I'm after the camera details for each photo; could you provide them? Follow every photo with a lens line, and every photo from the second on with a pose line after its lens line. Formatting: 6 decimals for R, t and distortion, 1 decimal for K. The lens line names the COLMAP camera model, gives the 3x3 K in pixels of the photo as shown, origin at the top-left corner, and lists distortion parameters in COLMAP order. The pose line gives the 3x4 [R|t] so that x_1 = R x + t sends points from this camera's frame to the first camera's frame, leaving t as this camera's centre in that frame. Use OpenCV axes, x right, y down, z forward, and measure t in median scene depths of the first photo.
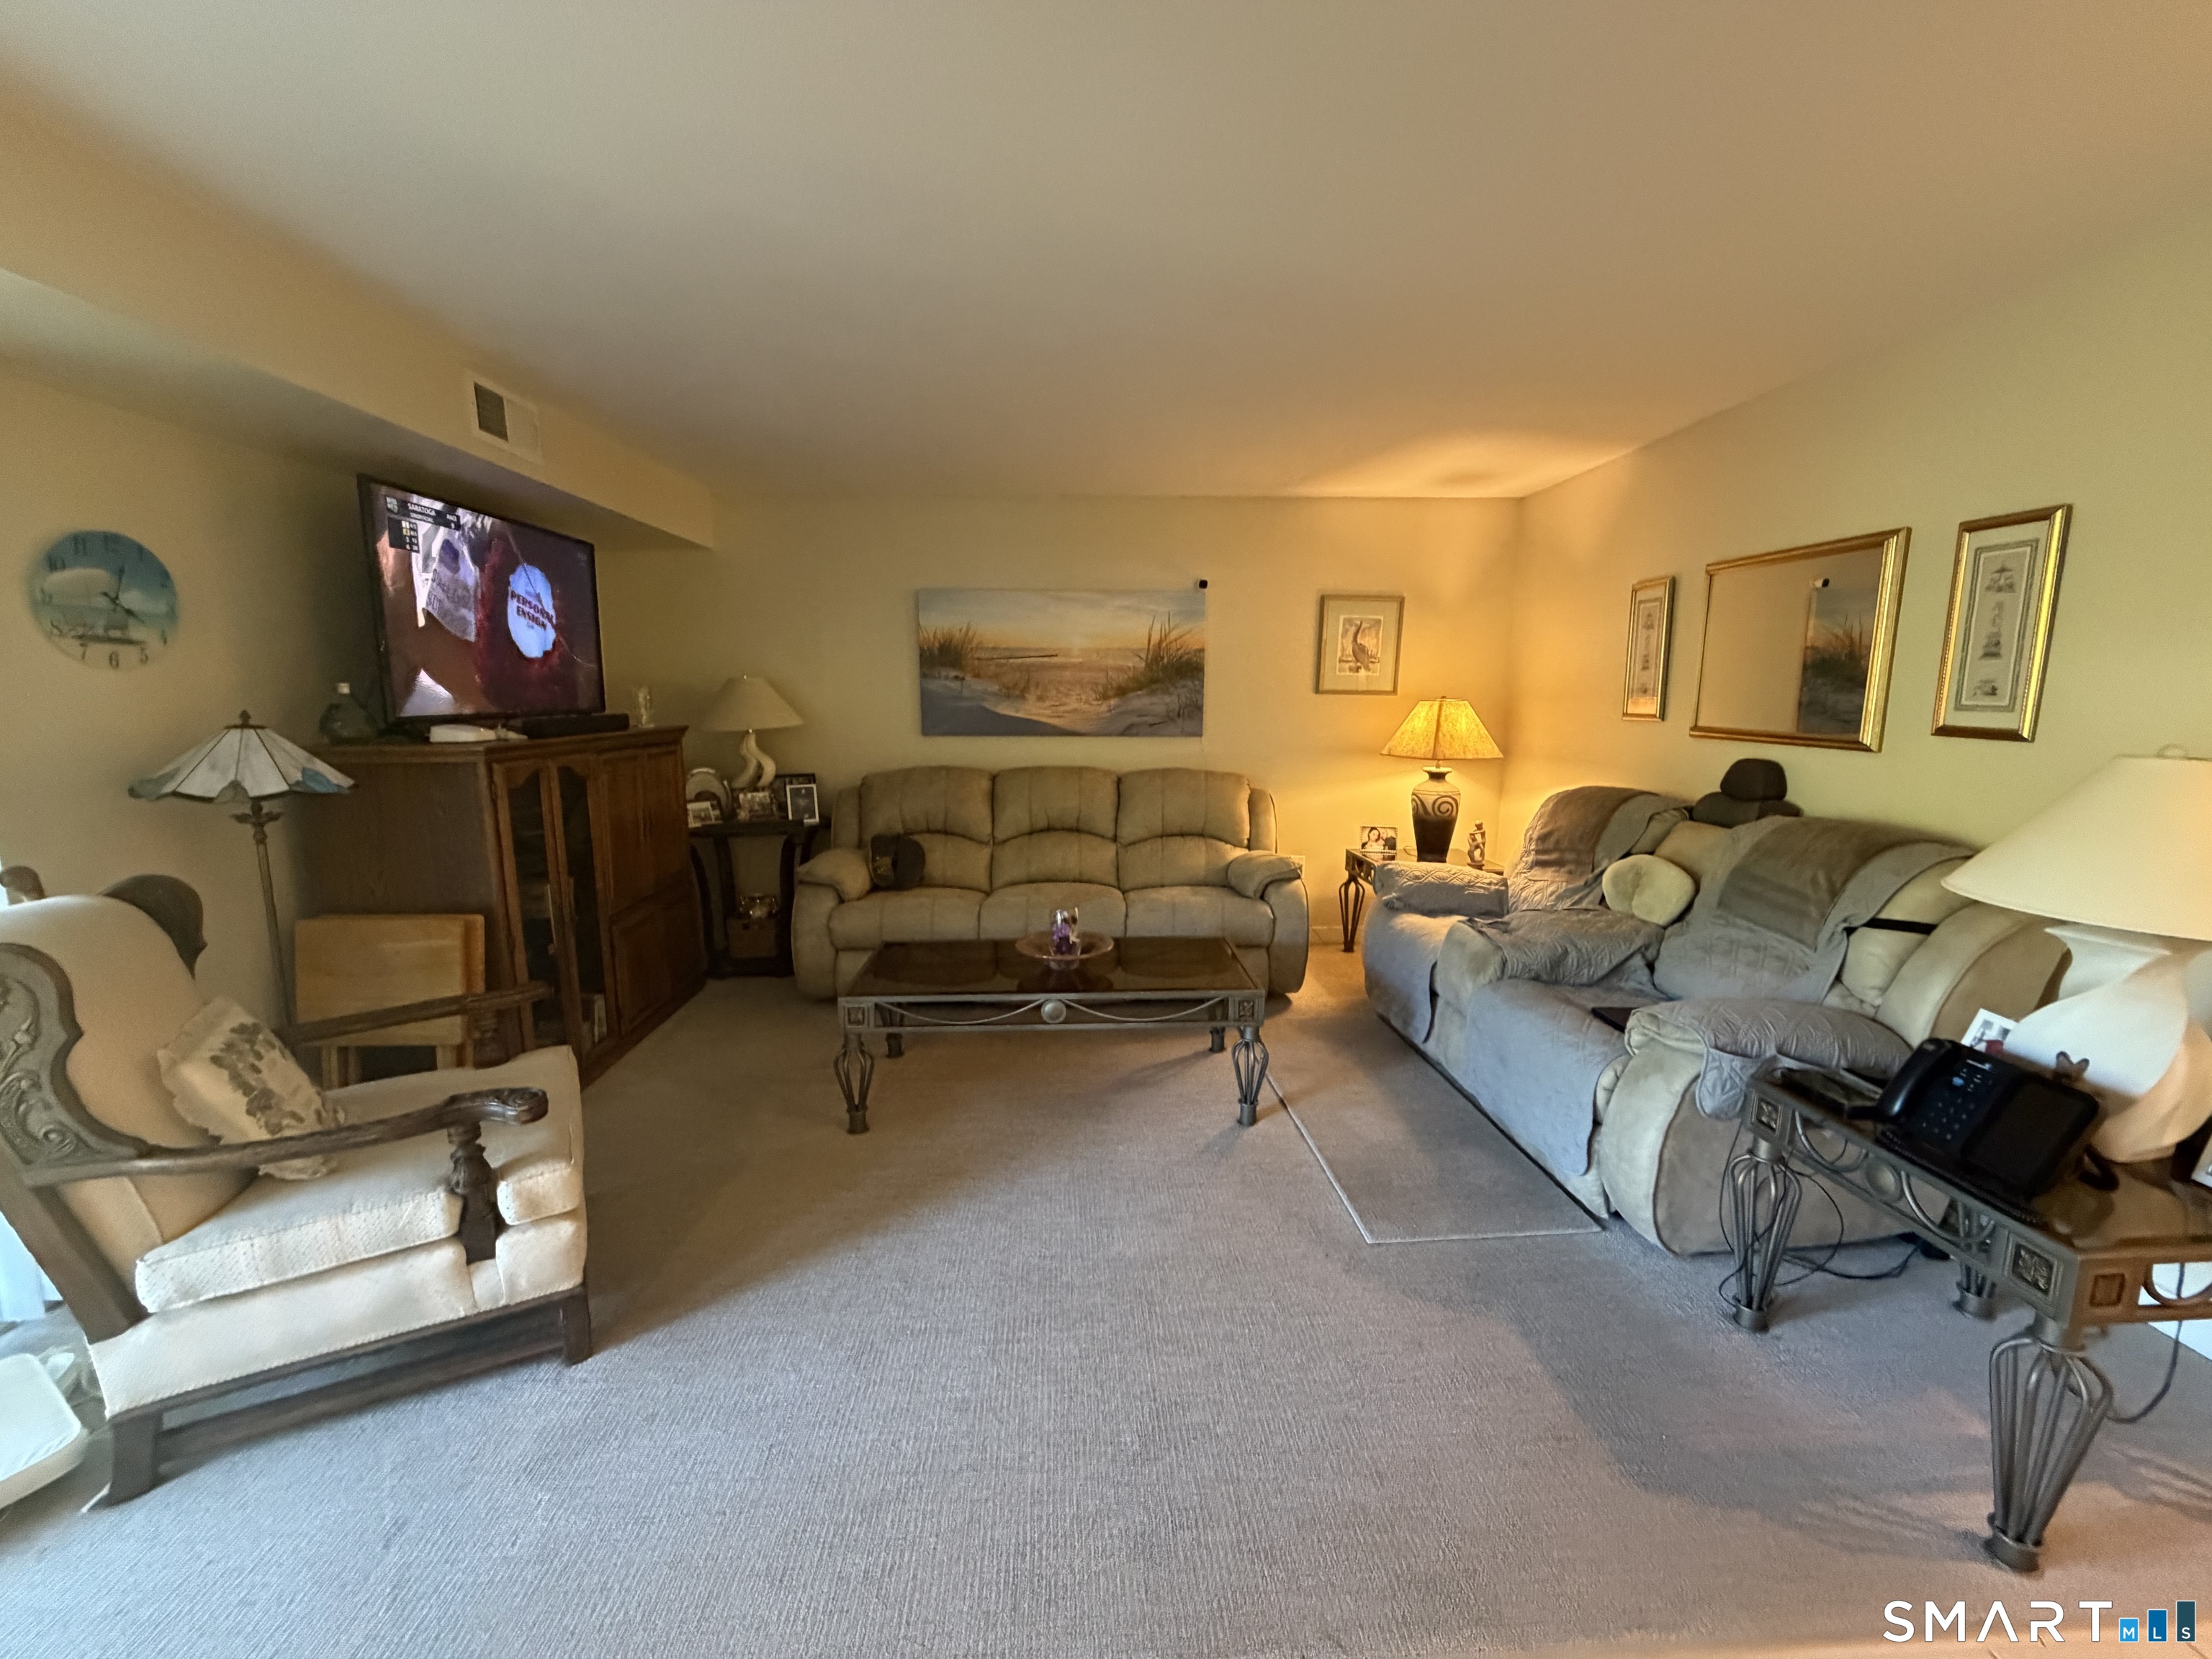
lens RADIAL K [[883.2, 0, 1082.3], [0, 883.2, 828.6], [0, 0, 1]] dist [-0.001649, -0.000483]
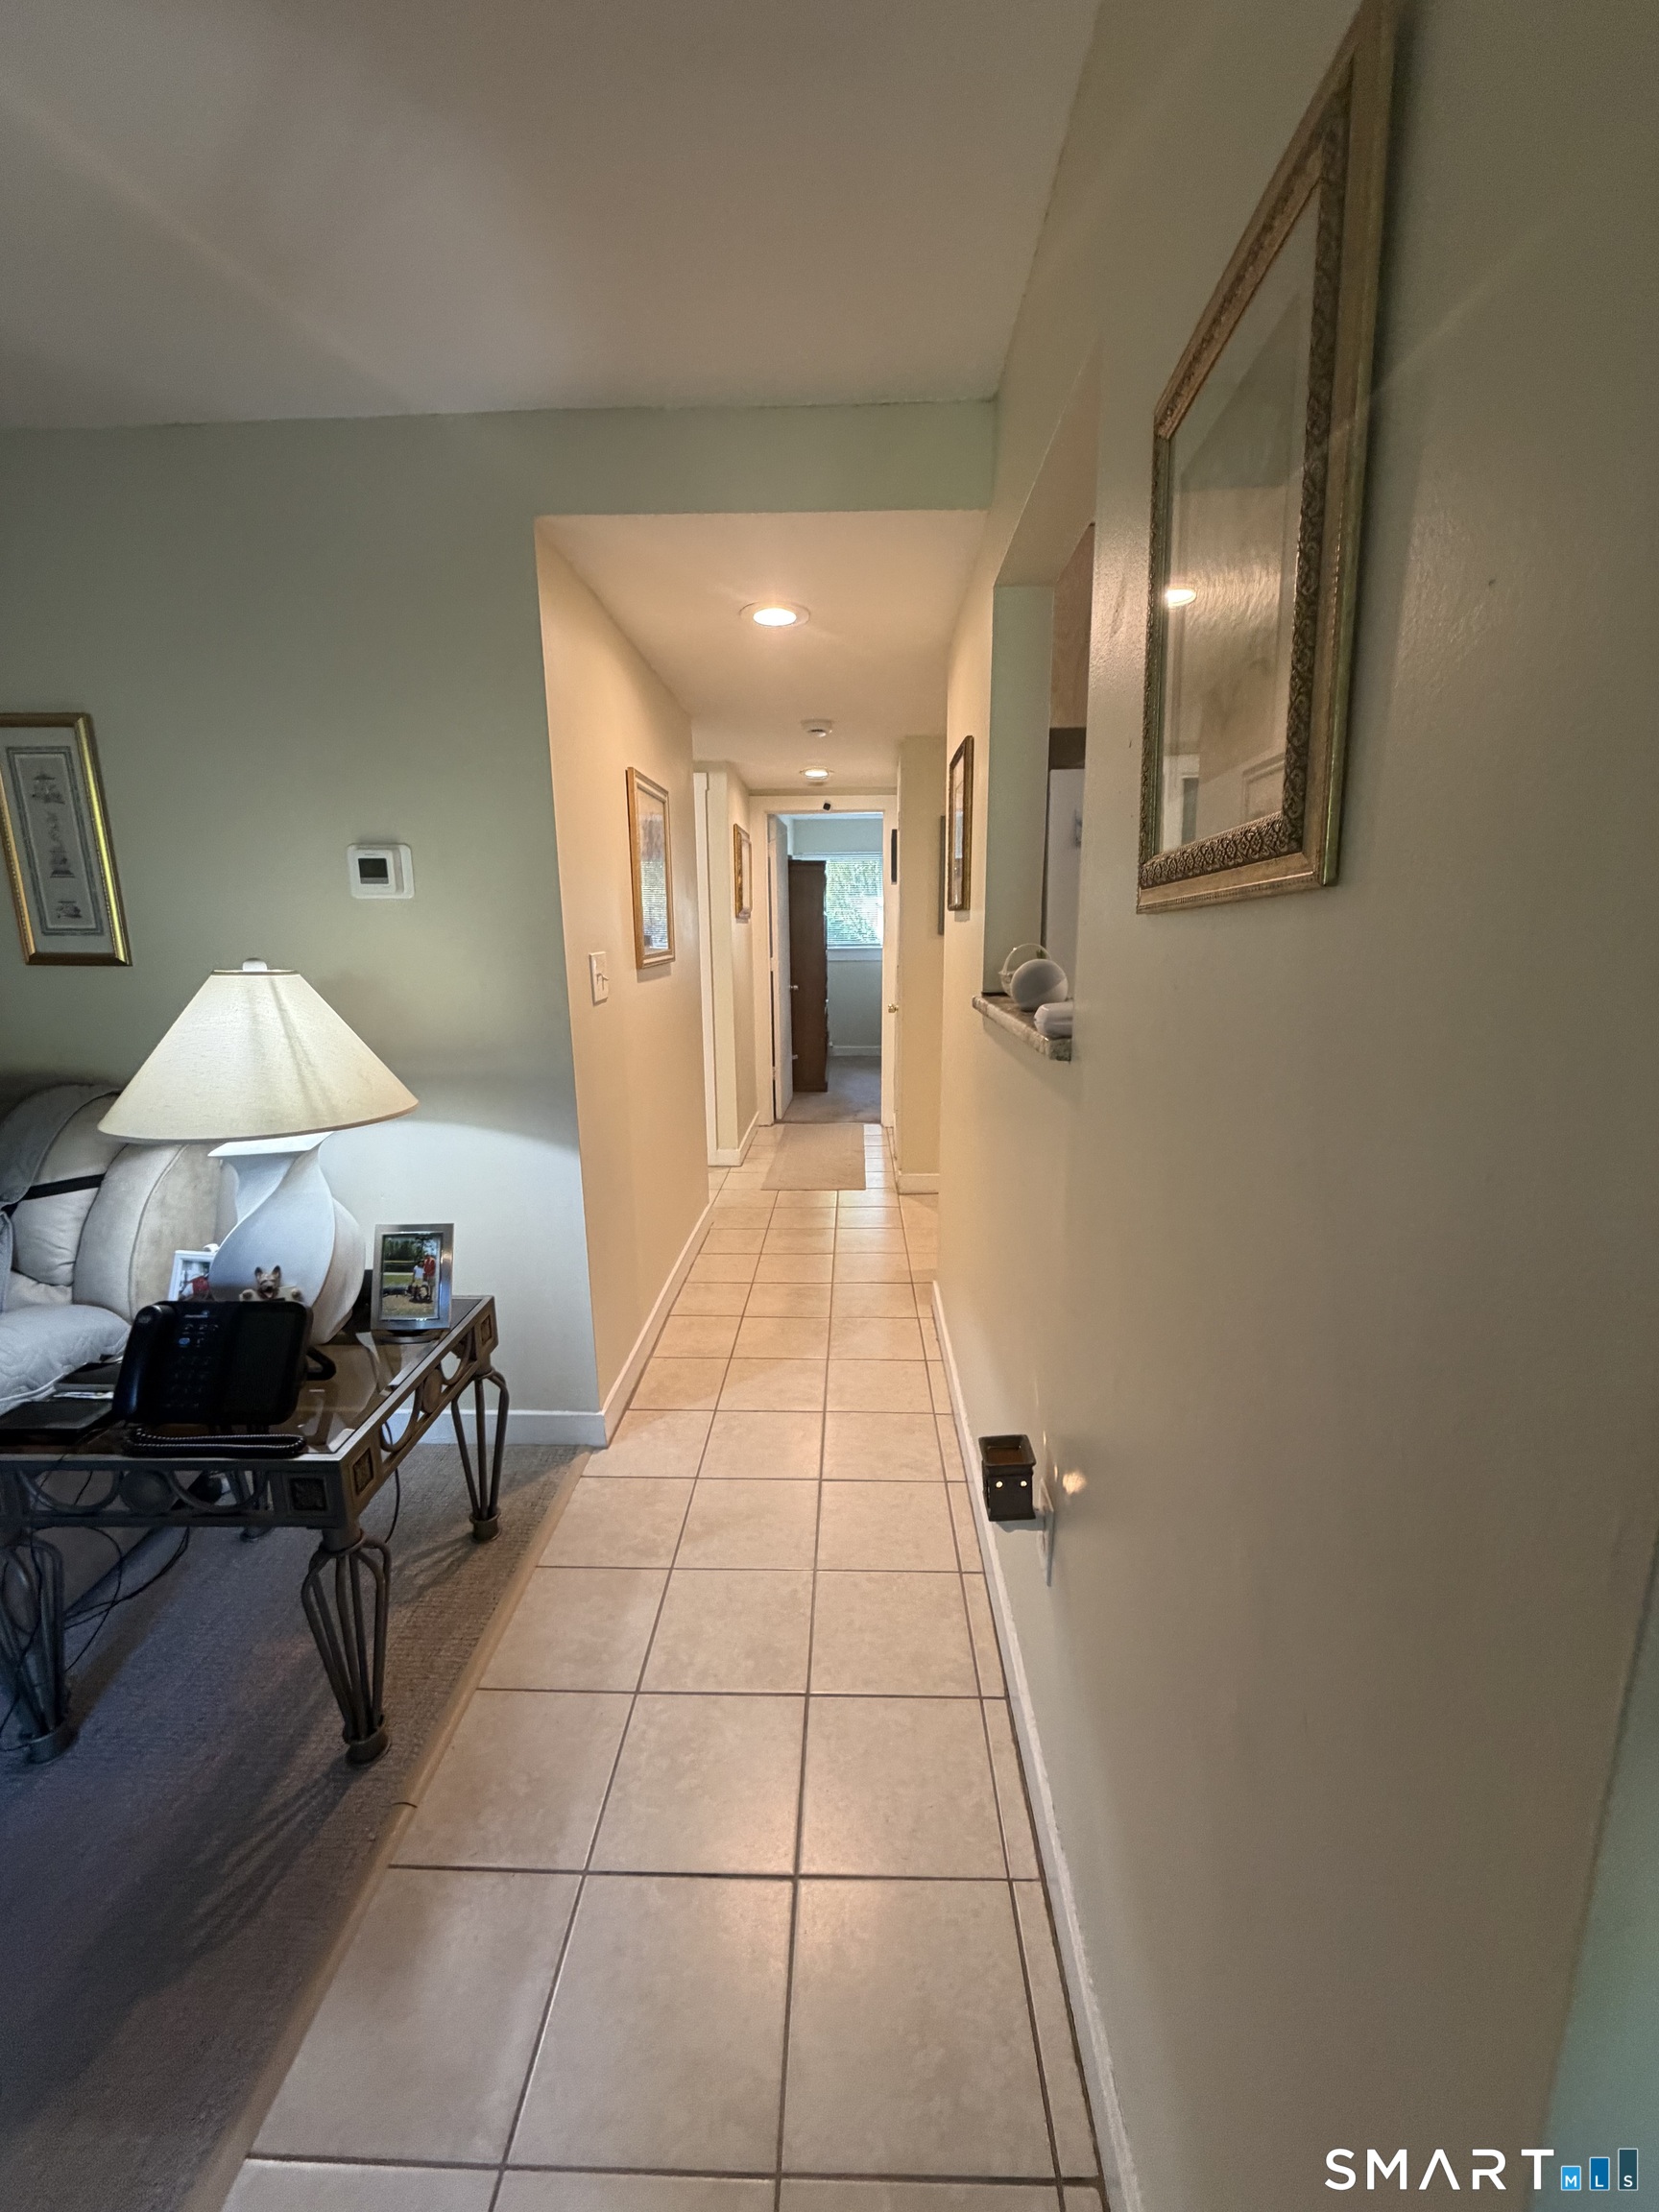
lens RADIAL K [[883.2, 0, 829.5], [0, 883.2, 1106.0], [0, 0, 1]] dist [-0.001649, -0.000483]
pose [[0.072670, -0.197096, 0.977687, 0.163441], [0.163713, 0.969340, 0.183245, 0.000498], [-0.983828, 0.146744, 0.102709, 0.174941]]
